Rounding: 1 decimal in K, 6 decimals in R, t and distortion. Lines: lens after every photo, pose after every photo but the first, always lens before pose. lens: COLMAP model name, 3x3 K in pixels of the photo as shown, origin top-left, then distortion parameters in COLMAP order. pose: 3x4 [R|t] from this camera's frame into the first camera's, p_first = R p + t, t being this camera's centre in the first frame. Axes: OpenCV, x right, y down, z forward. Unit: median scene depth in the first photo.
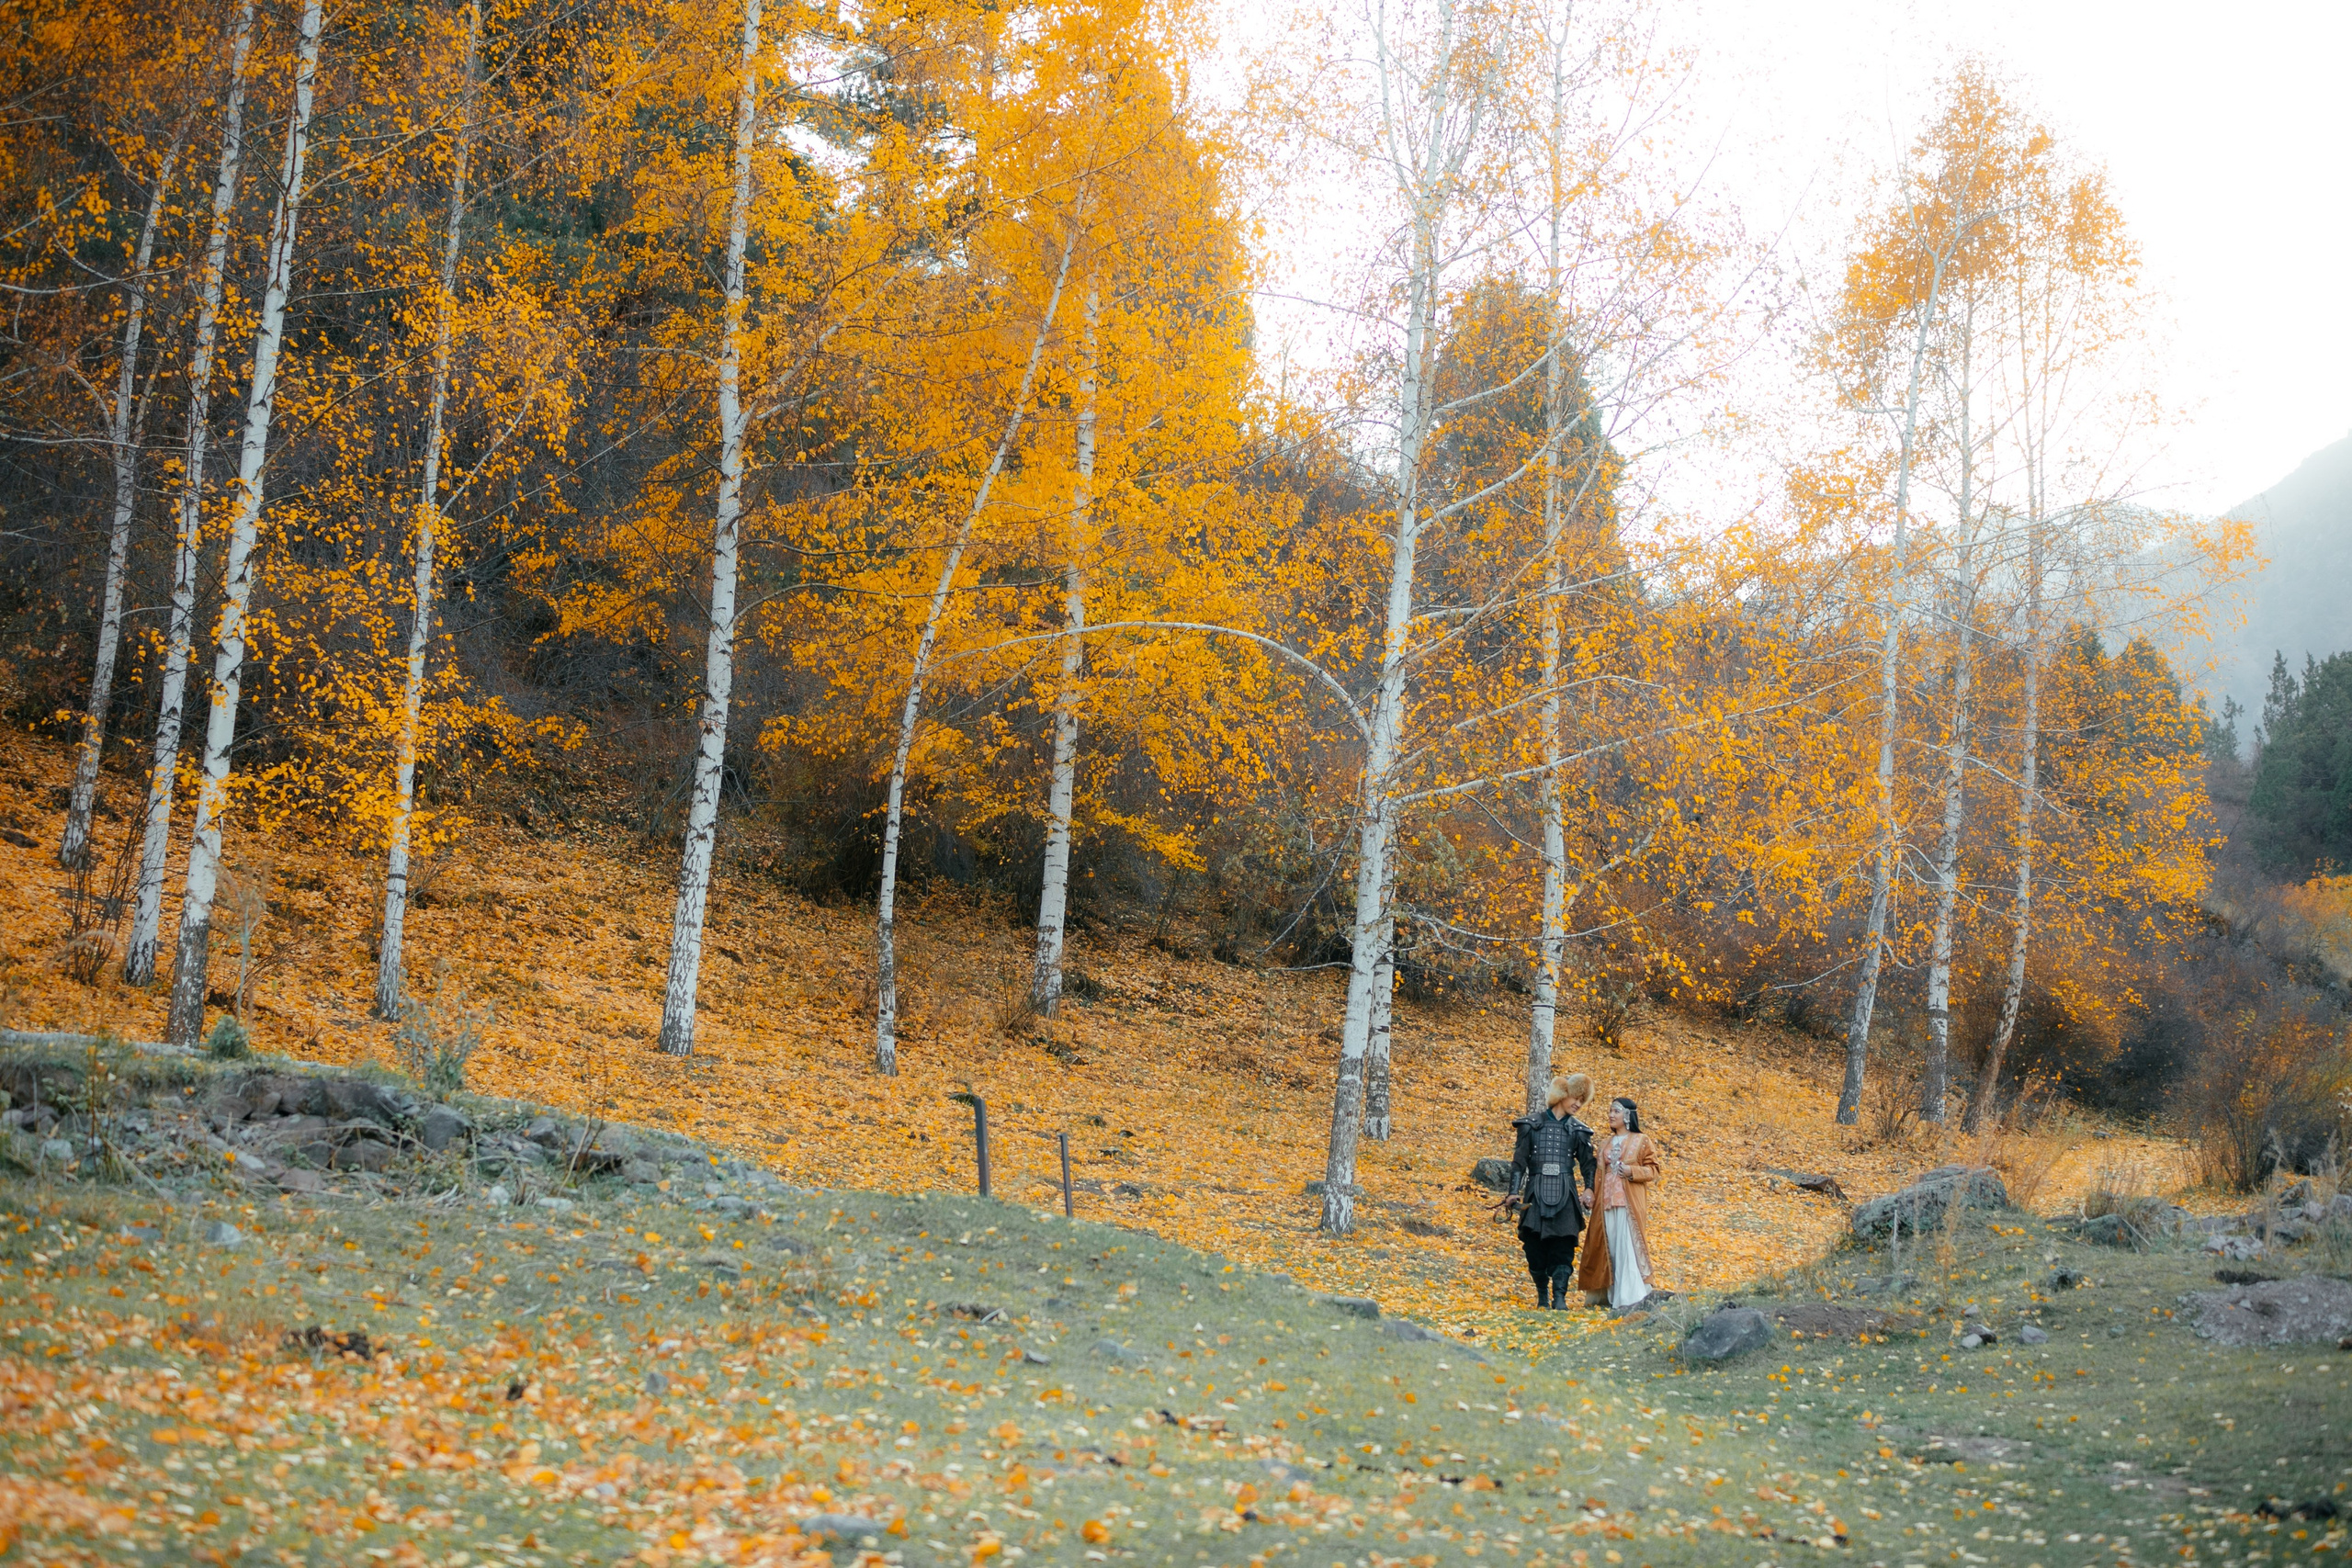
lens RADIAL K [[4897.9, 0, 1184.4], [0, 4897.9, 728.1], [0, 0, 1]] dist [-0.236297, 0.000000]
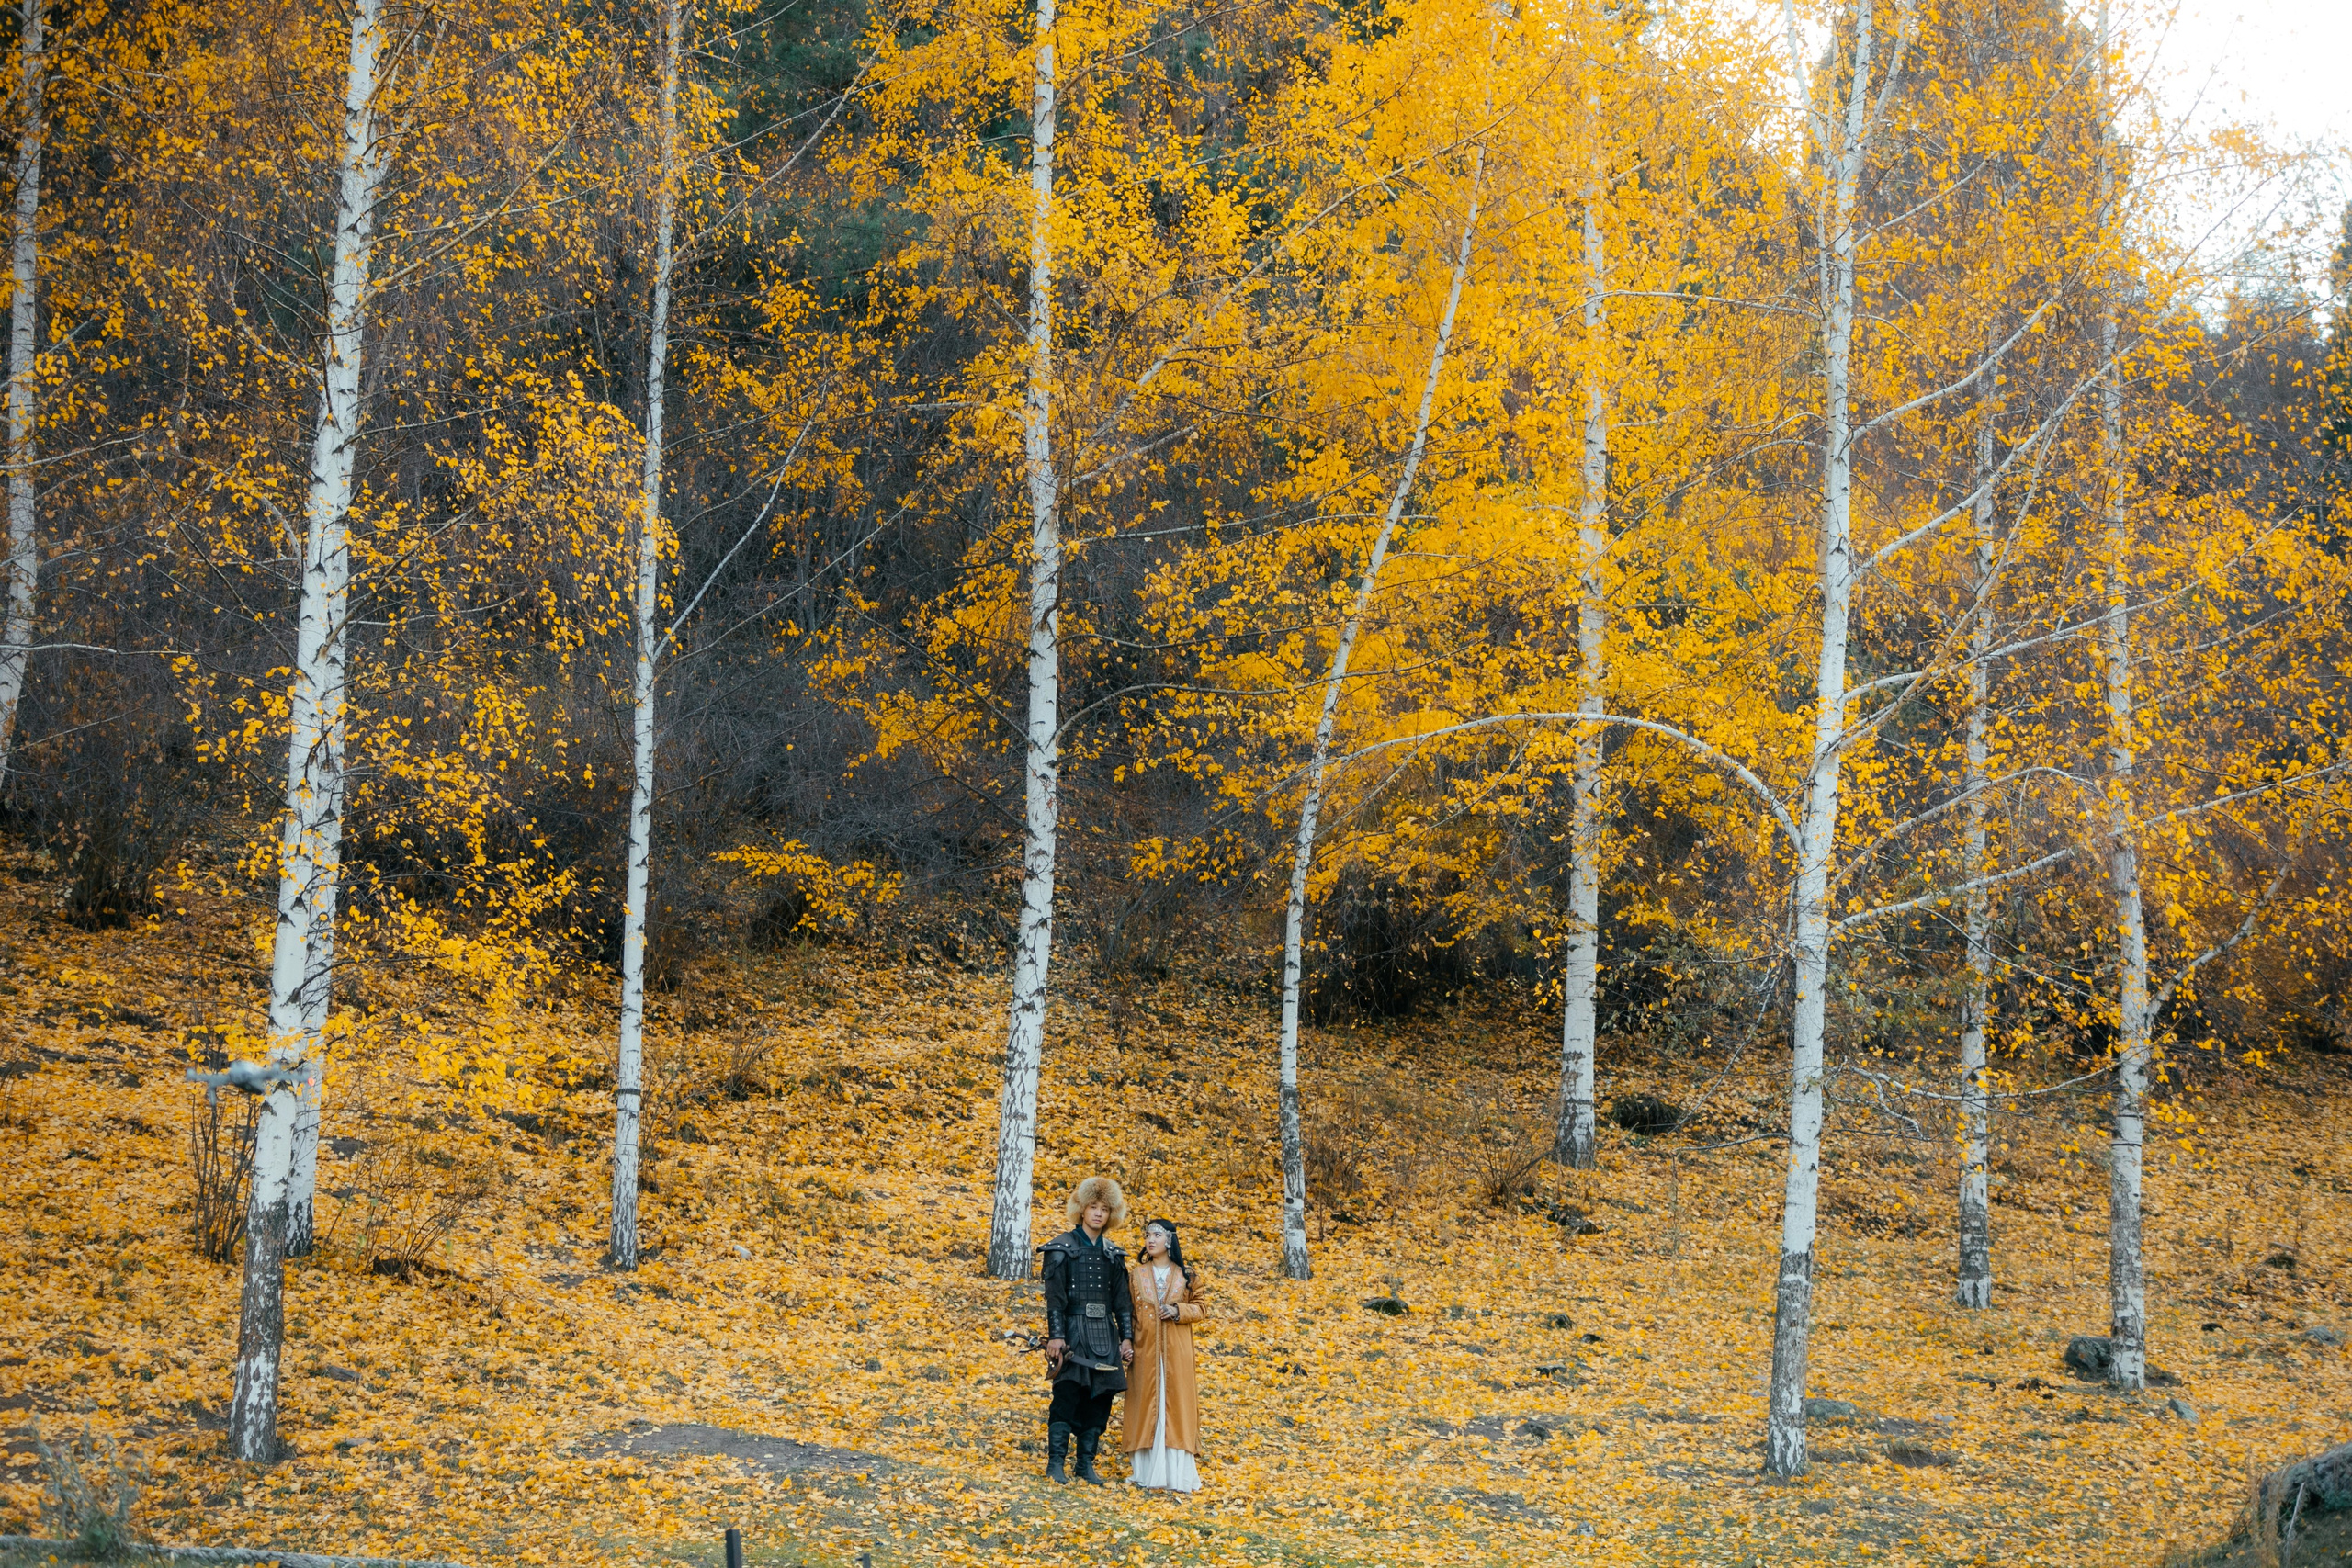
lens RADIAL K [[6148.9, 0, 1154.0], [0, 6148.9, 705.1], [0, 0, 1]] dist [-0.007882, 0.000000]
pose [[0.978954, -0.068997, -0.192064, 0.118362], [0.071607, 0.997411, 0.006676, -0.032259], [0.191106, -0.020288, 0.981360, -0.000185]]
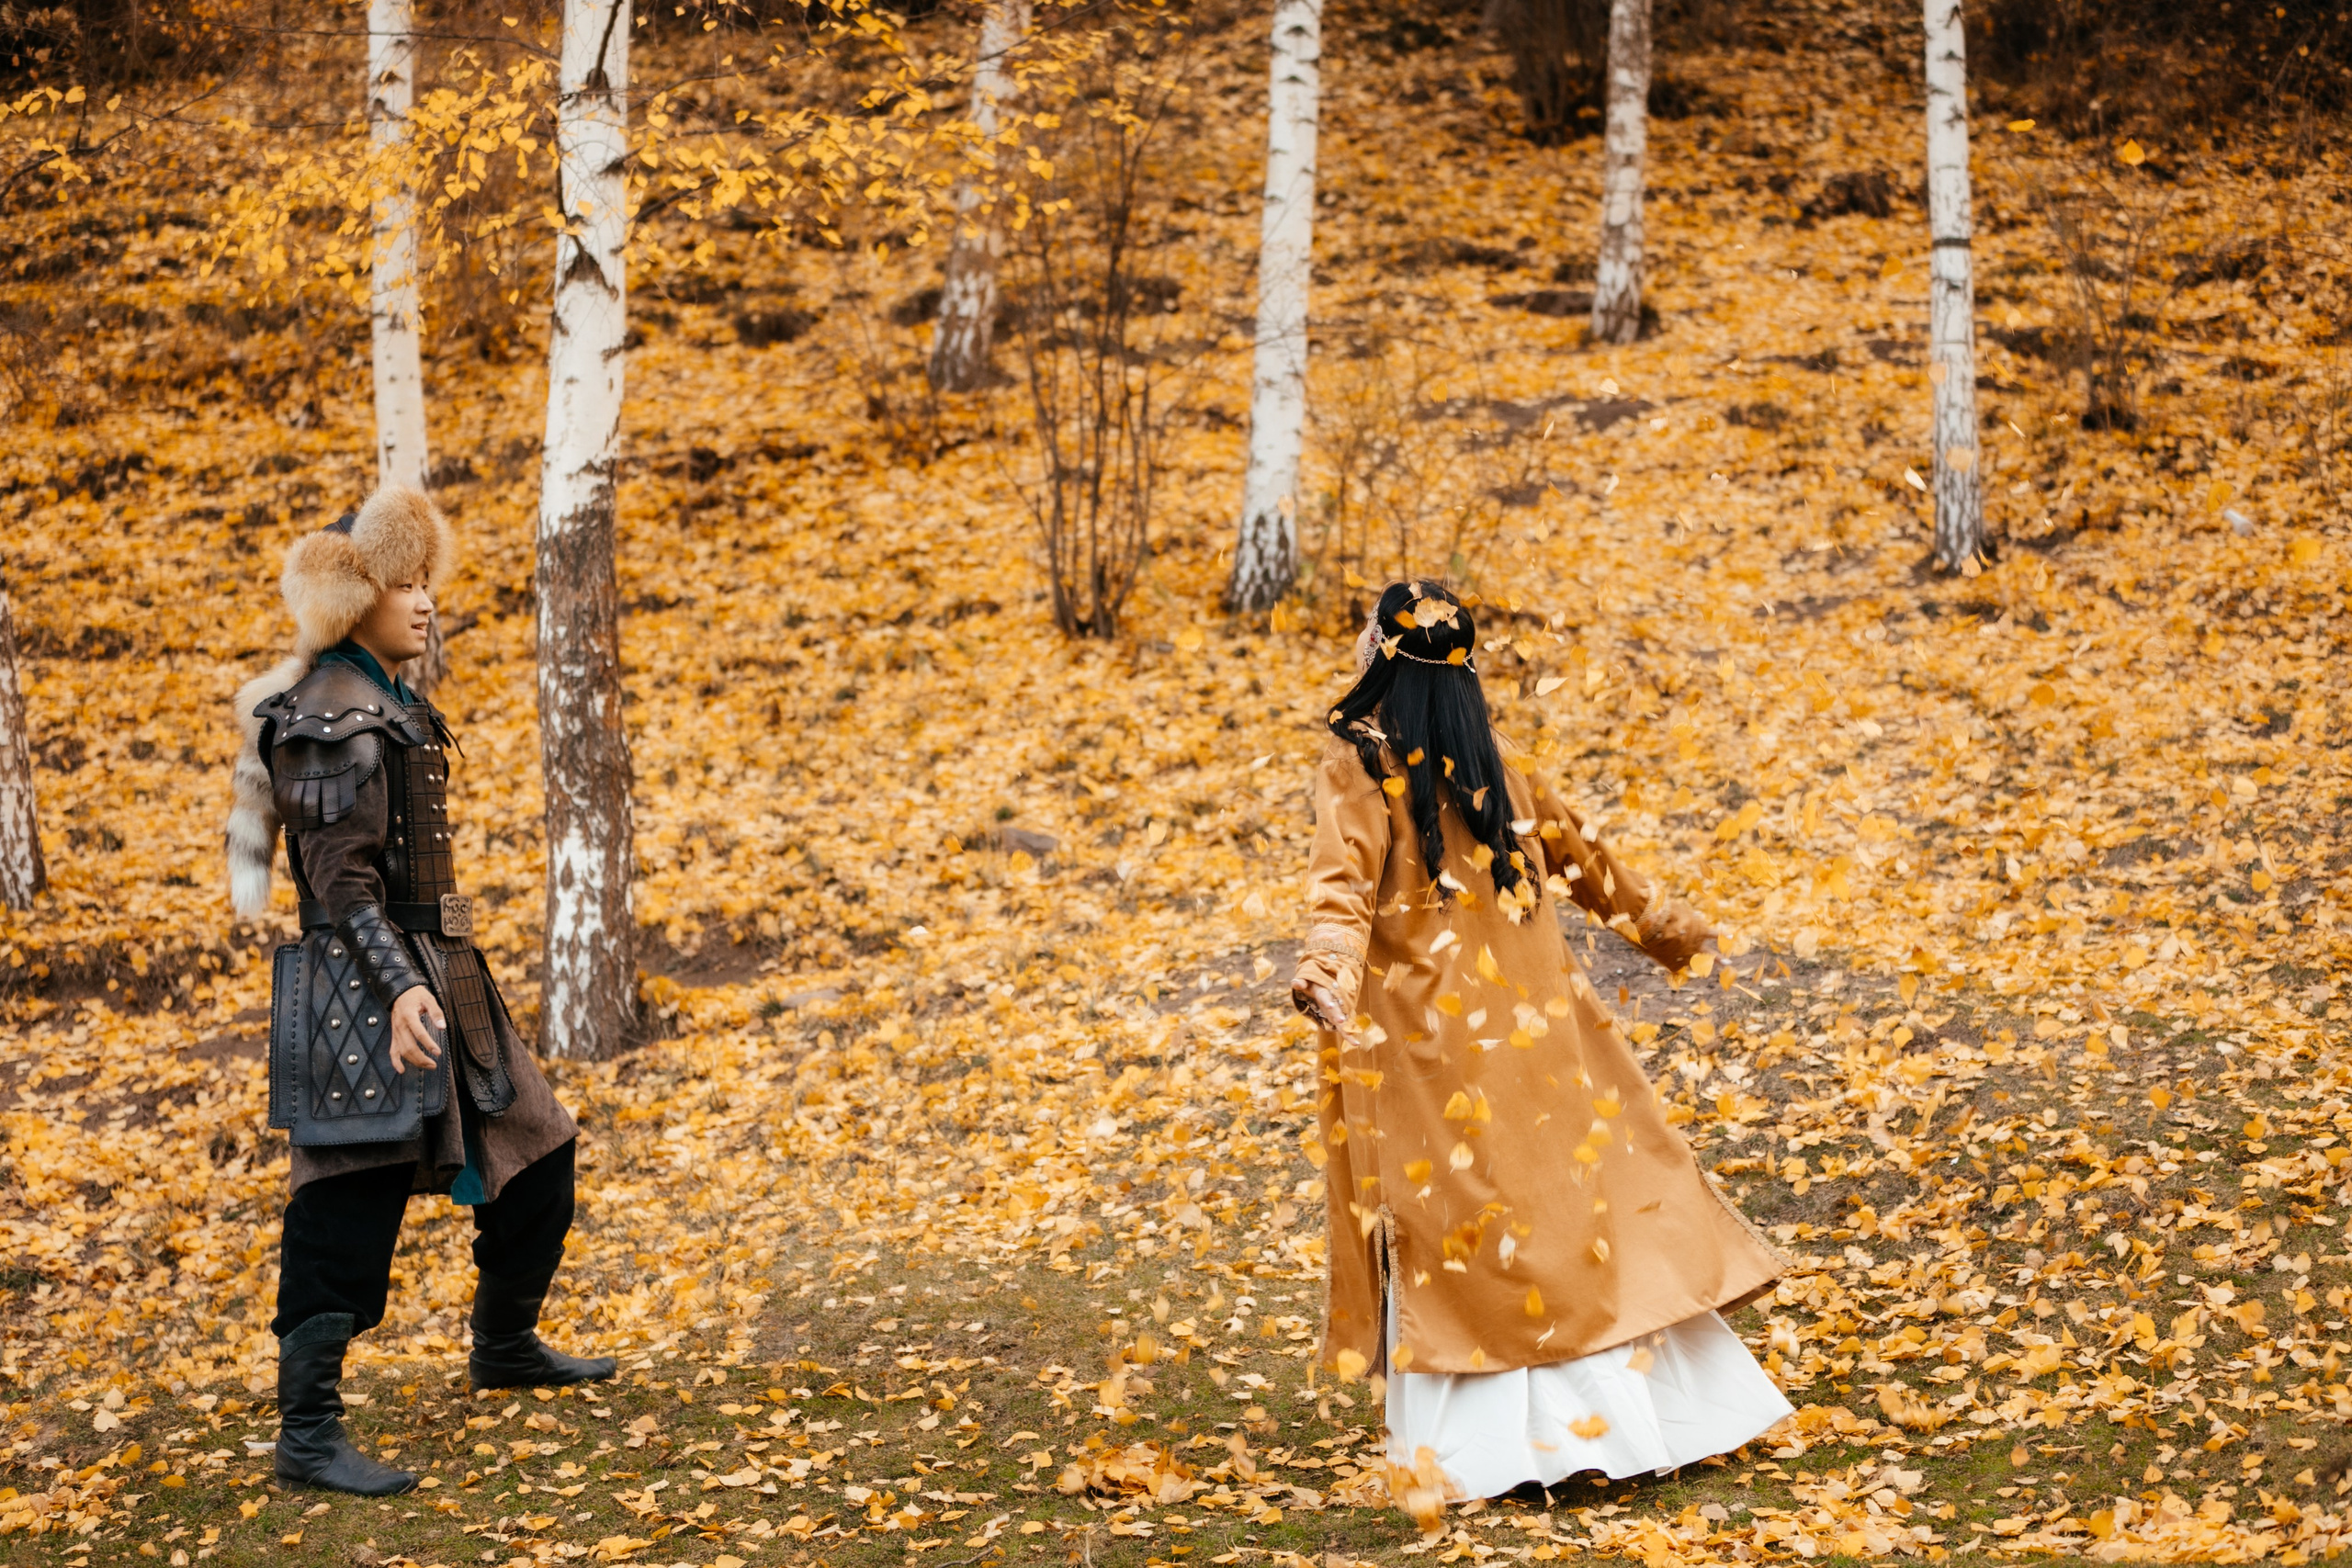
lens RADIAL K [[4897.9, 0, 1173.8], [0, 4897.9, 783.4], [0, 0, 1]] dist [-0.236297, 0.000000]
pose [[0.689712, -0.116758, -0.714608, 0.087667], [0.202376, 0.978667, 0.035423, 0.044411], [0.695228, -0.169051, 0.698627, 0.587421]]
